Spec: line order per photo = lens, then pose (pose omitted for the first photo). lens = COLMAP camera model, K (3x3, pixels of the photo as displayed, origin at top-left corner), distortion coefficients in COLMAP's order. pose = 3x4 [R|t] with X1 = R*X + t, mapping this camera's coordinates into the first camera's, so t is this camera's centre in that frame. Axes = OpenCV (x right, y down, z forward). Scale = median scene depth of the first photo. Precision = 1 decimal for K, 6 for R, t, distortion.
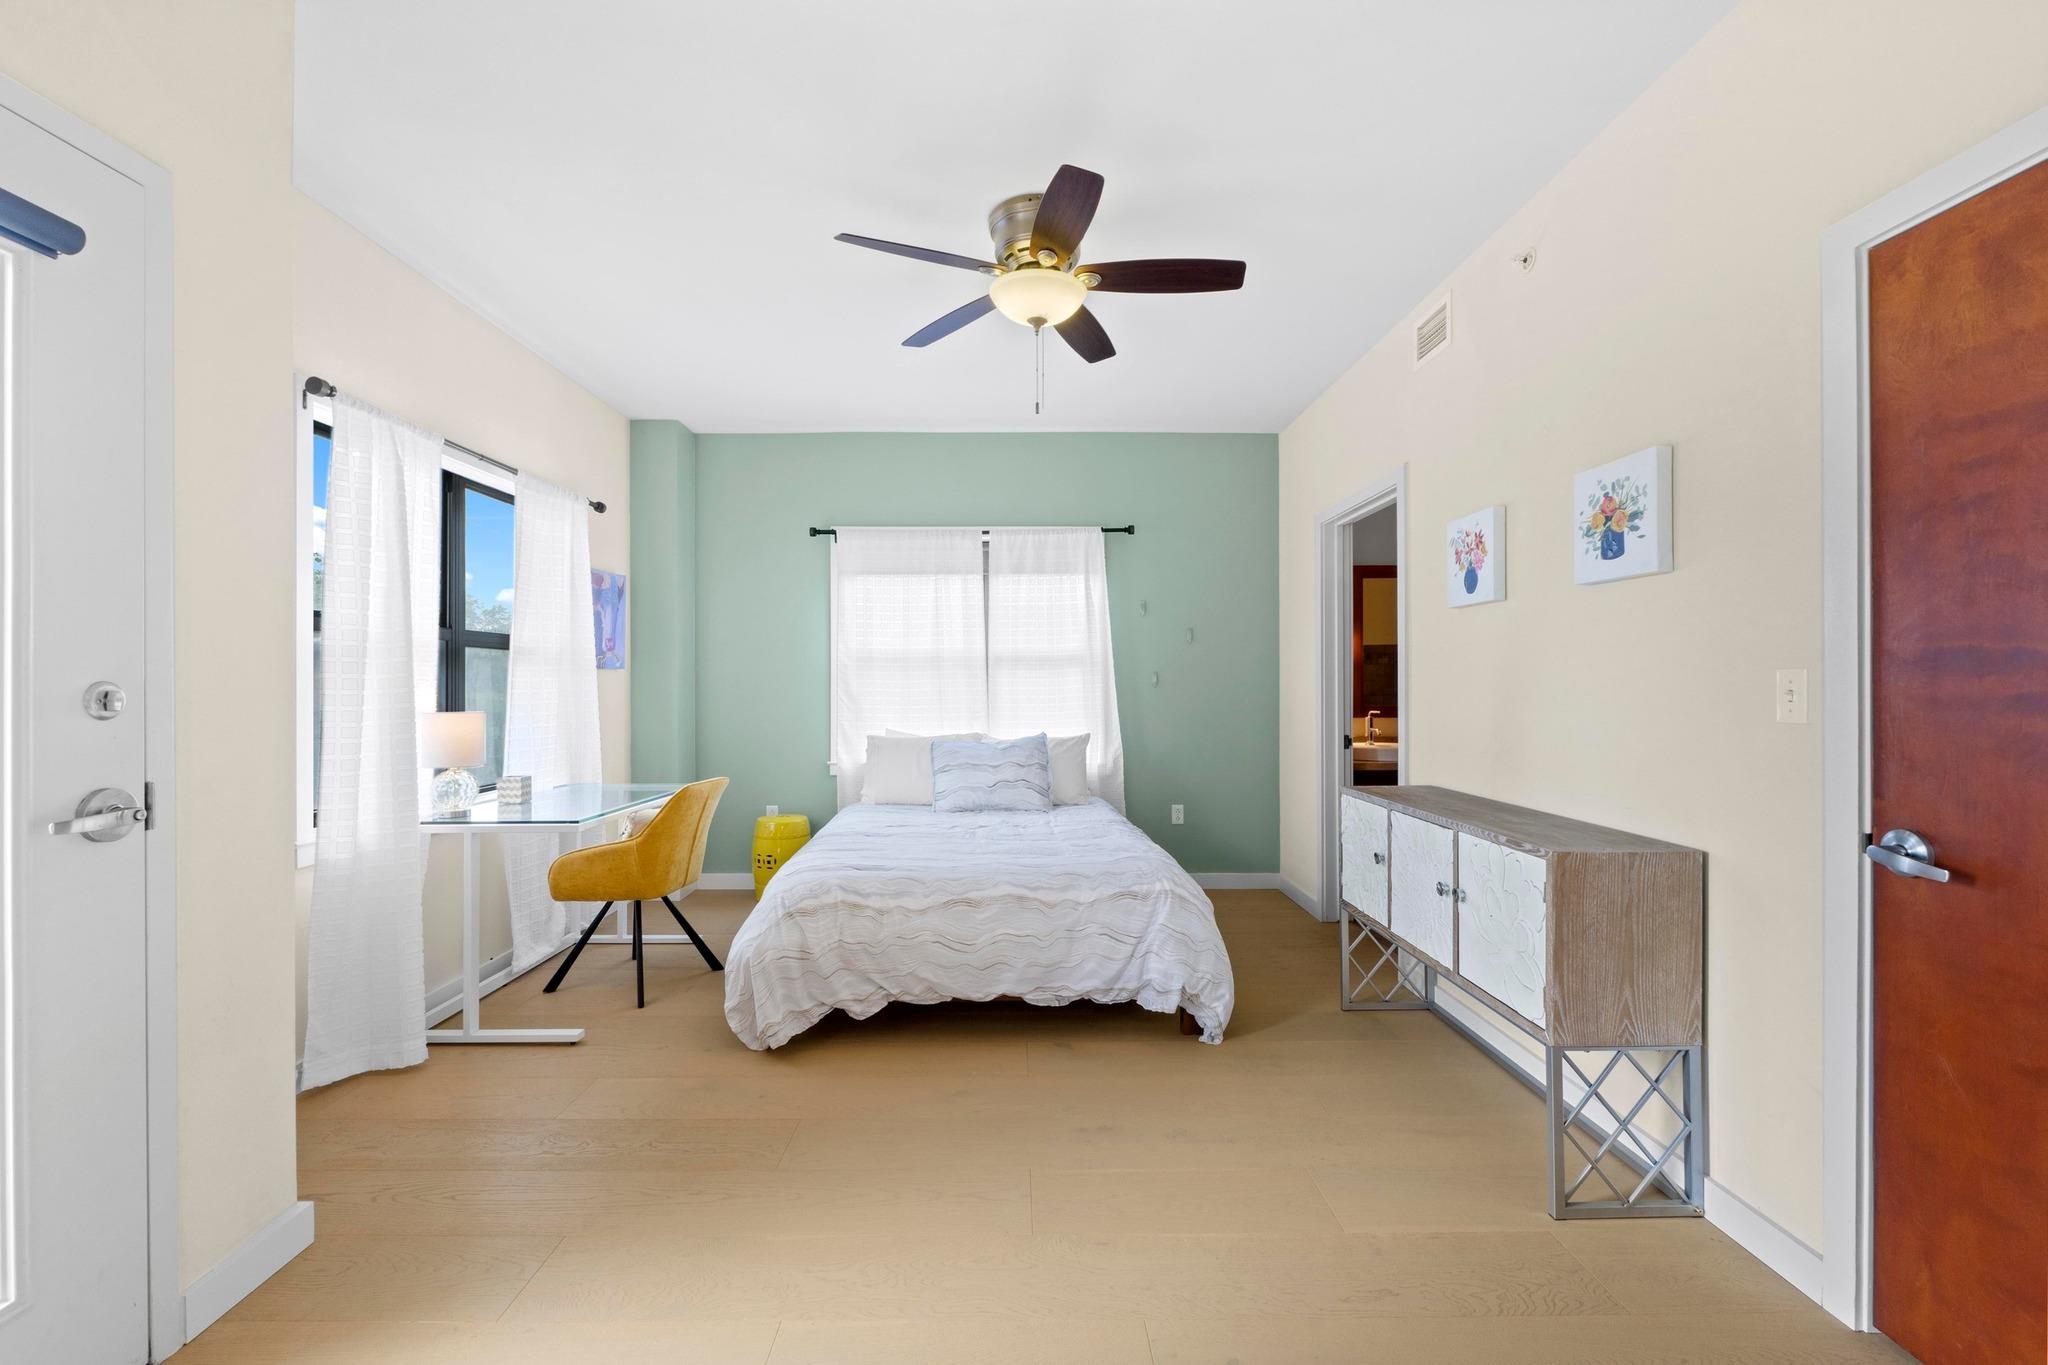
lens RADIAL K [[867.2, 0, 1018.5], [0, 867.2, 685.7], [0, 0, 1]] dist [-0.006792, -0.000264]
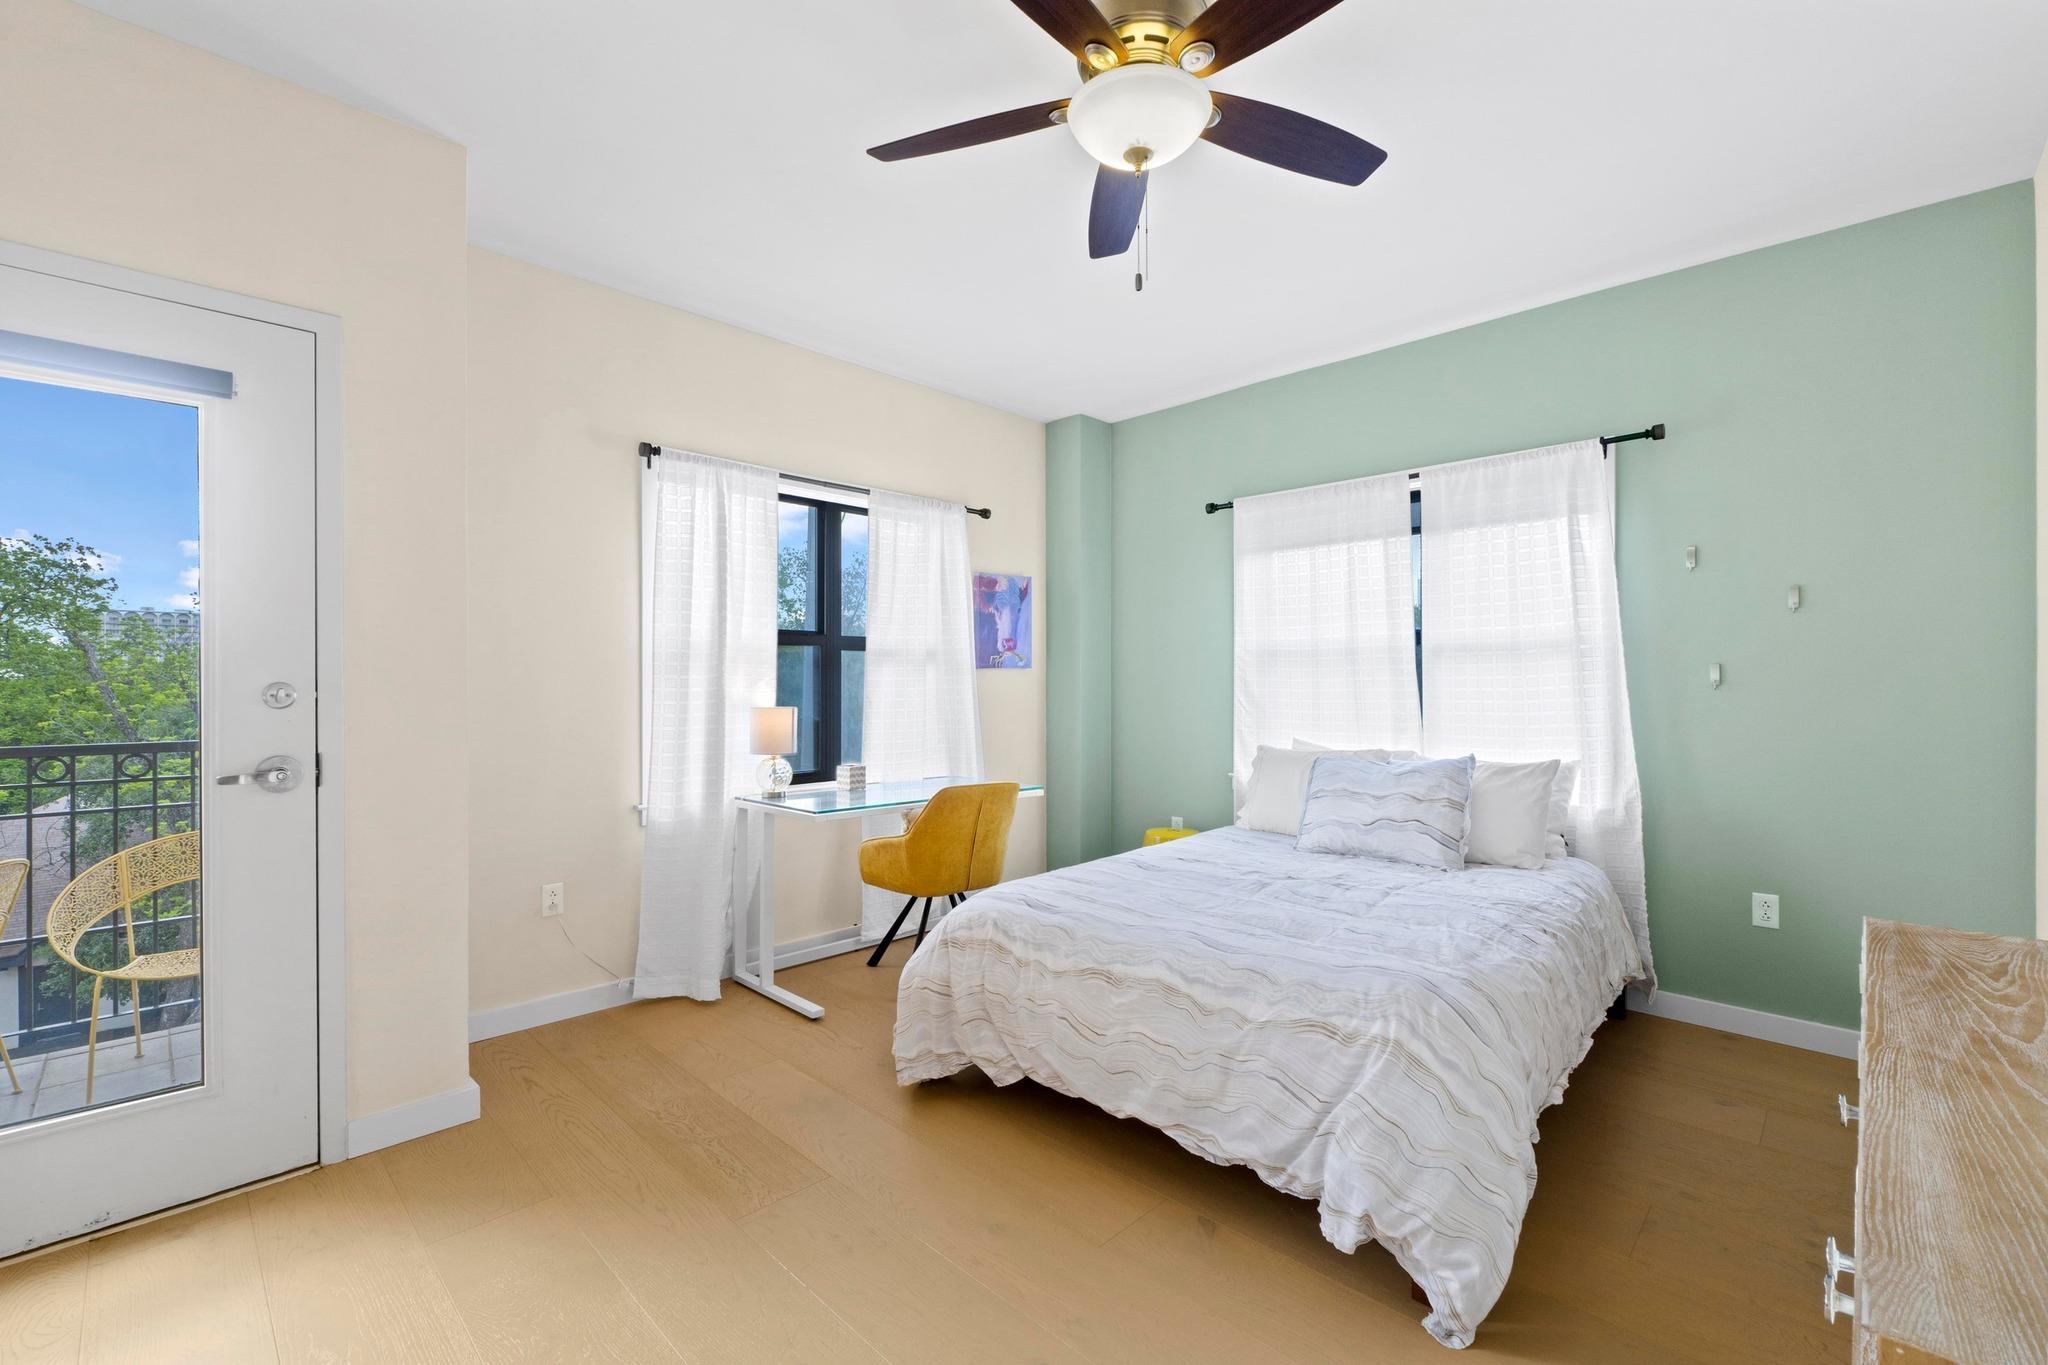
lens RADIAL K [[867.2, 0, 1018.5], [0, 867.2, 685.7], [0, 0, 1]] dist [-0.006792, -0.000264]
pose [[0.704304, 0.004261, -0.709886, 0.407314], [-0.002866, 0.999991, 0.003159, -0.002403], [0.709893, -0.000190, 0.704310, 0.413022]]
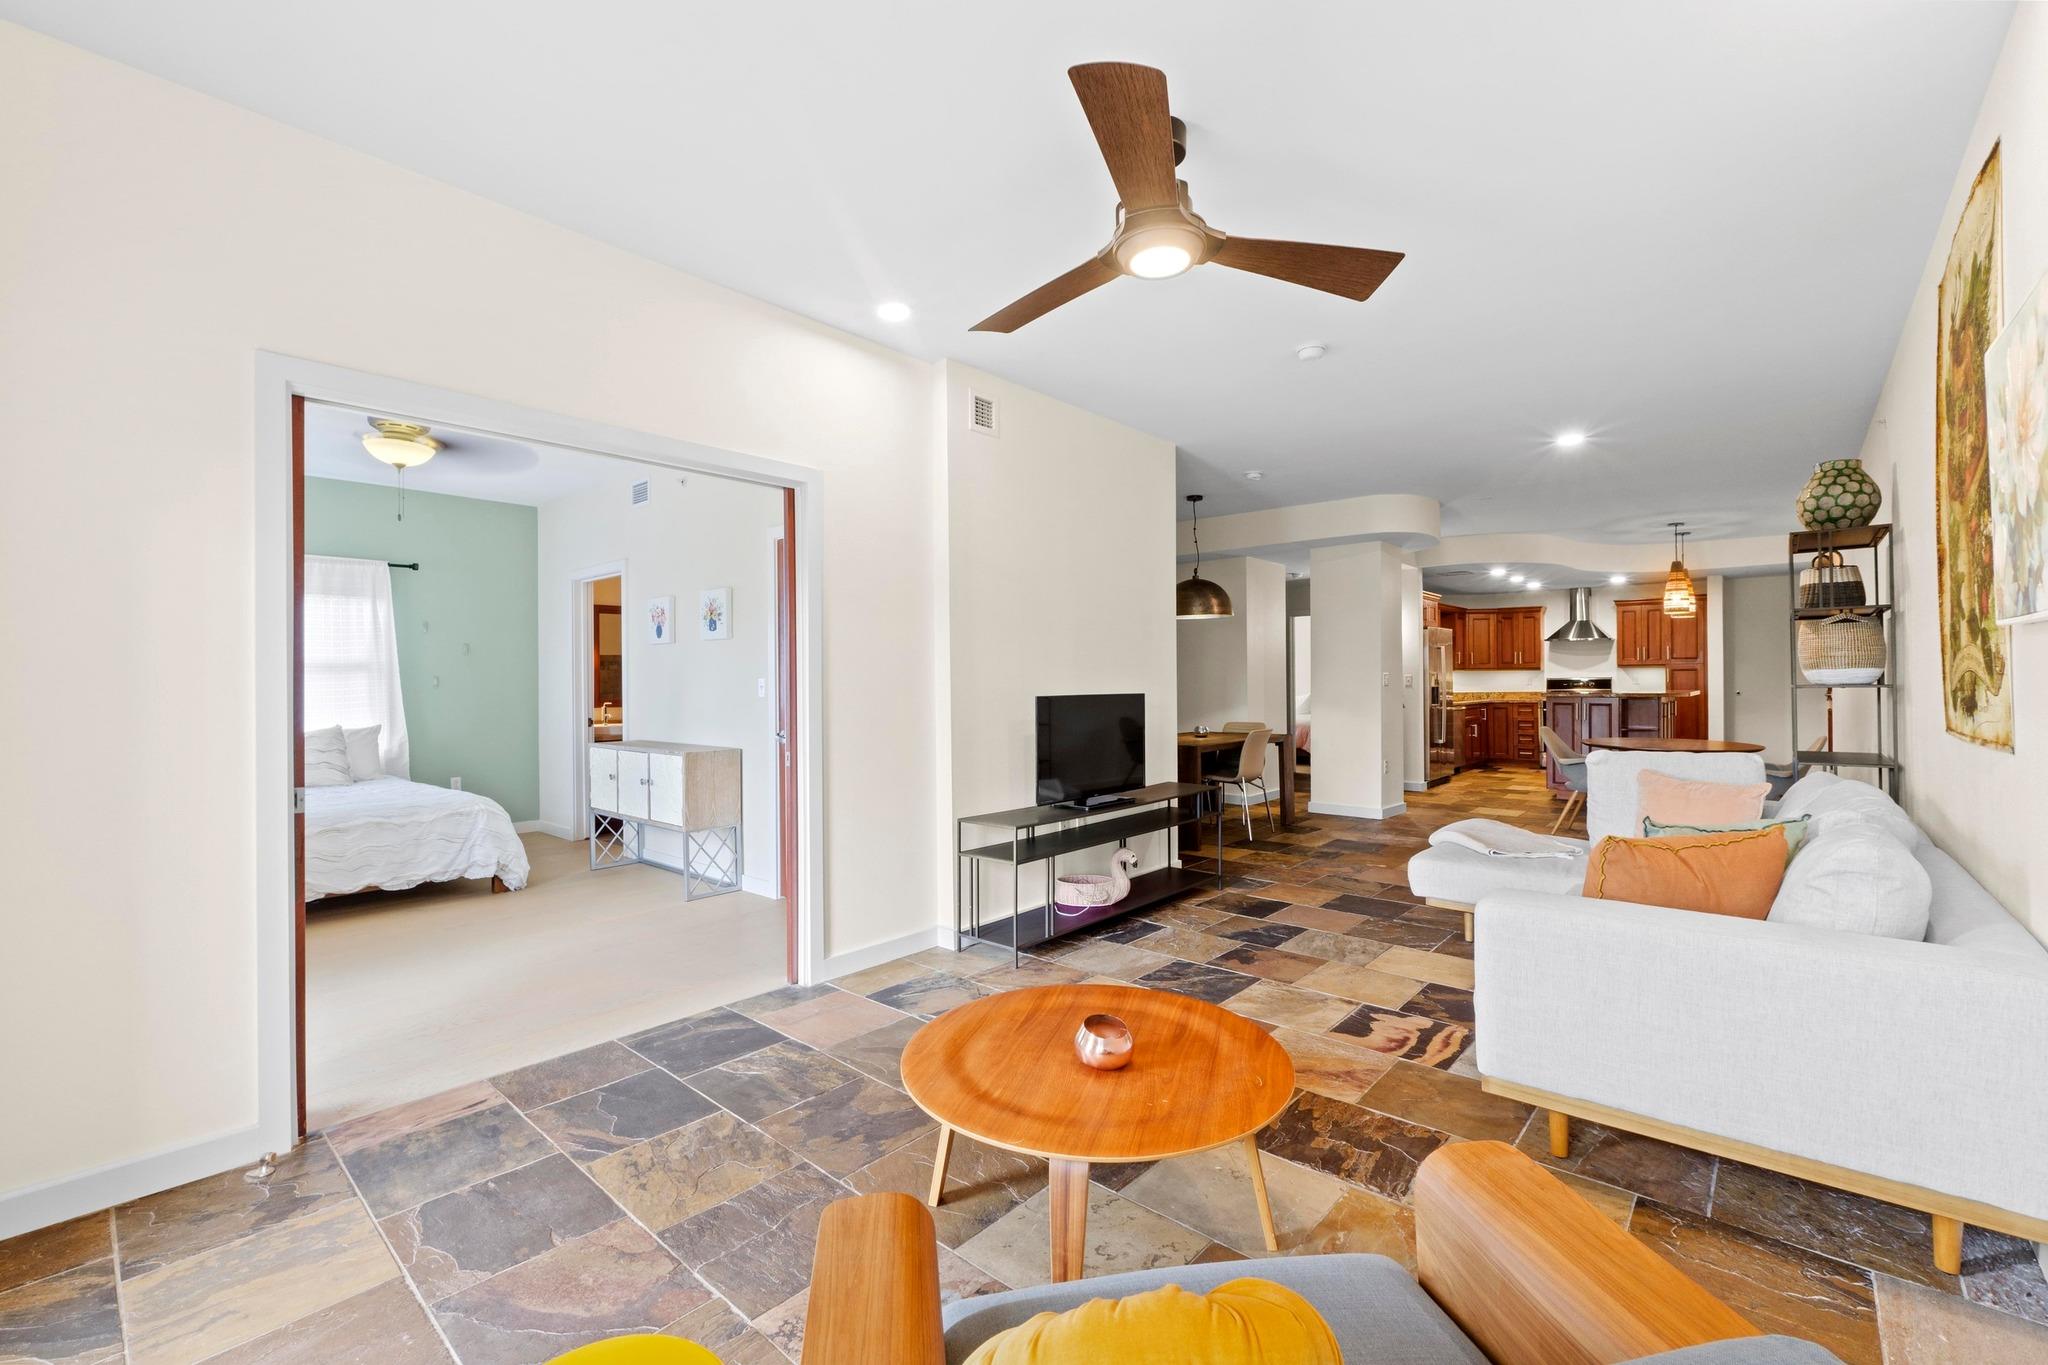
lens RADIAL K [[876.8, 0, 1020.3], [0, 876.8, 679.3], [0, 0, 1]] dist [-0.002335, -0.000407]
pose [[0.673162, -0.002695, 0.739490, -0.378764], [0.007671, 0.999965, -0.003338, -0.000345], [-0.739455, 0.007919, 0.673159, -0.902182]]
